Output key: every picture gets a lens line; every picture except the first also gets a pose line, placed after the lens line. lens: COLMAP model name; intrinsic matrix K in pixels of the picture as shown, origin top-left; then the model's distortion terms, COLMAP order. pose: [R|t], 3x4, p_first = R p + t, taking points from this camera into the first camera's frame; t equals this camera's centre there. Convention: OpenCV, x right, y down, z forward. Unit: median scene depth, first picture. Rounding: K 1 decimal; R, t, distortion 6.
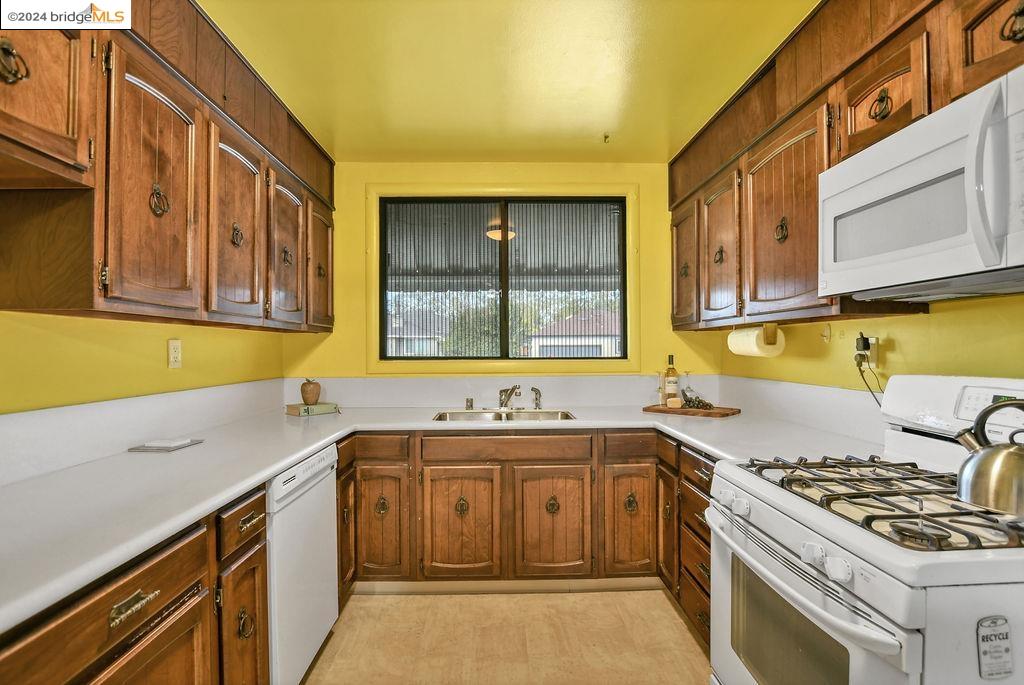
lens RADIAL K [[500.5, 0, 516.2], [0, 500.5, 346.9], [0, 0, 1]] dist [-0.020633, 0.001295]
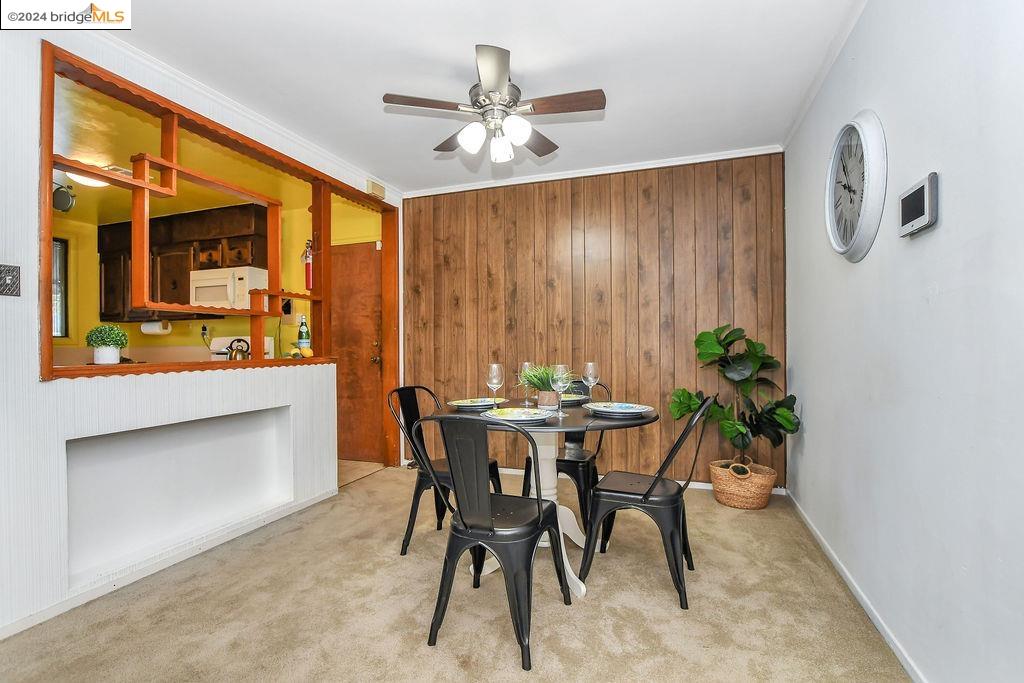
lens RADIAL K [[485.9, 0, 516.8], [0, 485.9, 348.3], [0, 0, 1]] dist [-0.039946, 0.009245]
pose [[0.363511, -0.003933, 0.931582, -0.942463], [0.002201, 0.999992, 0.003363, 0.079263], [-0.931587, 0.000828, 0.363517, -1.307804]]
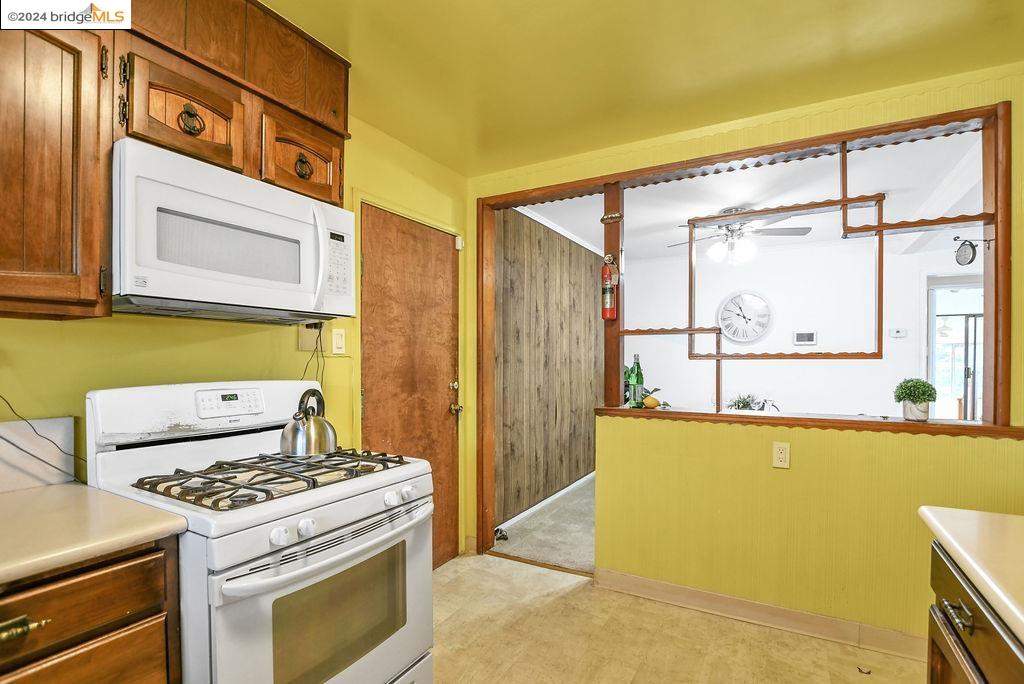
lens RADIAL K [[500.5, 0, 516.2], [0, 500.5, 346.4], [0, 0, 1]] dist [-0.020633, 0.001295]
pose [[-0.858189, 0.017190, 0.513047, -0.212149], [0.001212, 0.999504, -0.031461, 0.005846], [-0.513333, -0.026378, -0.857784, 0.915908]]
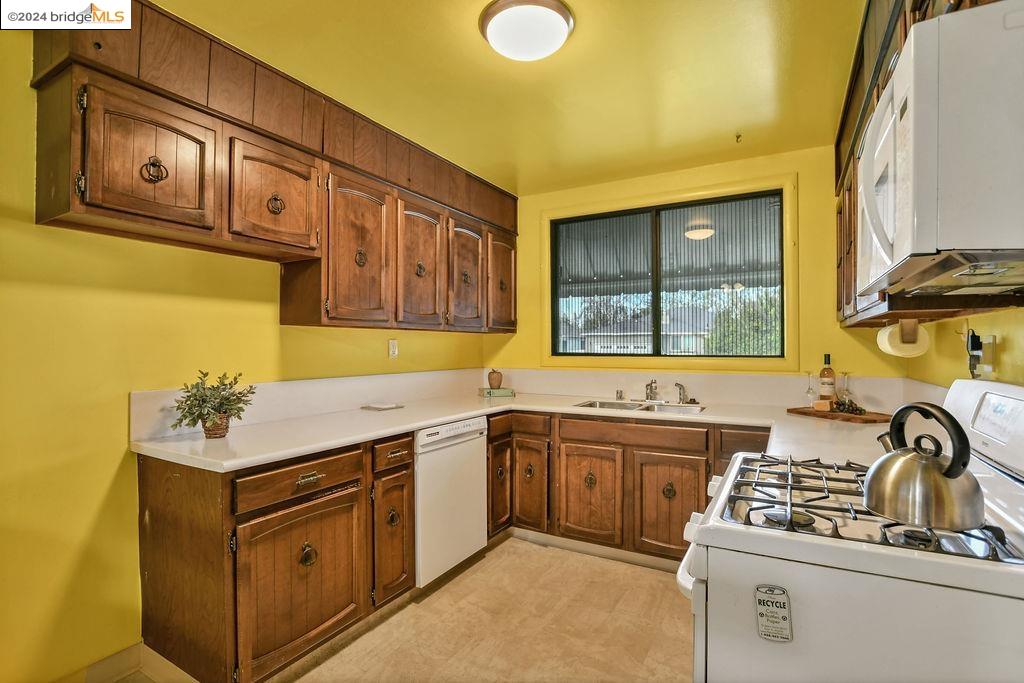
lens RADIAL K [[500.5, 0, 516.2], [0, 500.5, 345.9], [0, 0, 1]] dist [-0.020633, 0.001295]
pose [[0.855355, 0.003560, -0.518030, 0.363436], [-0.001274, 0.999988, 0.004768, -0.003052], [0.518041, -0.003418, 0.855349, -0.103210]]
